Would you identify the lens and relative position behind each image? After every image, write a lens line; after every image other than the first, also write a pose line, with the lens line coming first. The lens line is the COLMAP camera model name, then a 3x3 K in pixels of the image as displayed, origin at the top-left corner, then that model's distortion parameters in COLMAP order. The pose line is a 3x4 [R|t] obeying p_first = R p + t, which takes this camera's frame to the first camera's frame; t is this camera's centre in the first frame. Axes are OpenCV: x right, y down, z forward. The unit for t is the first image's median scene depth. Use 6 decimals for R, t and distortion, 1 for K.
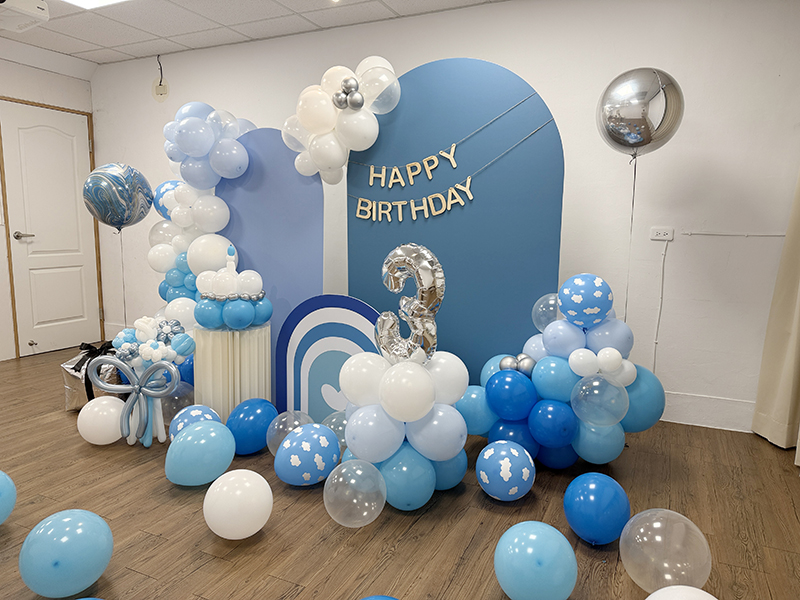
lens RADIAL K [[562.2, 0, 404.8], [0, 562.2, 294.0], [0, 0, 1]] dist [0.050261, -0.070174]
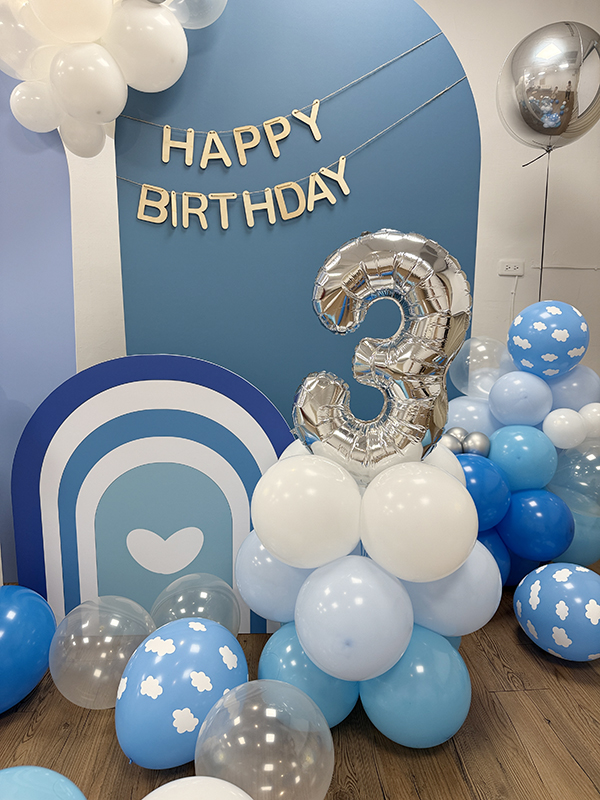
lens RADIAL K [[562.2, 0, 300.3], [0, 562.2, 396.1], [0, 0, 1]] dist [0.050261, -0.070174]
pose [[0.879183, -0.078906, 0.469904, -0.237188], [0.064399, 0.996822, 0.046897, 0.023760], [-0.472111, -0.010970, 0.881471, 0.454135]]
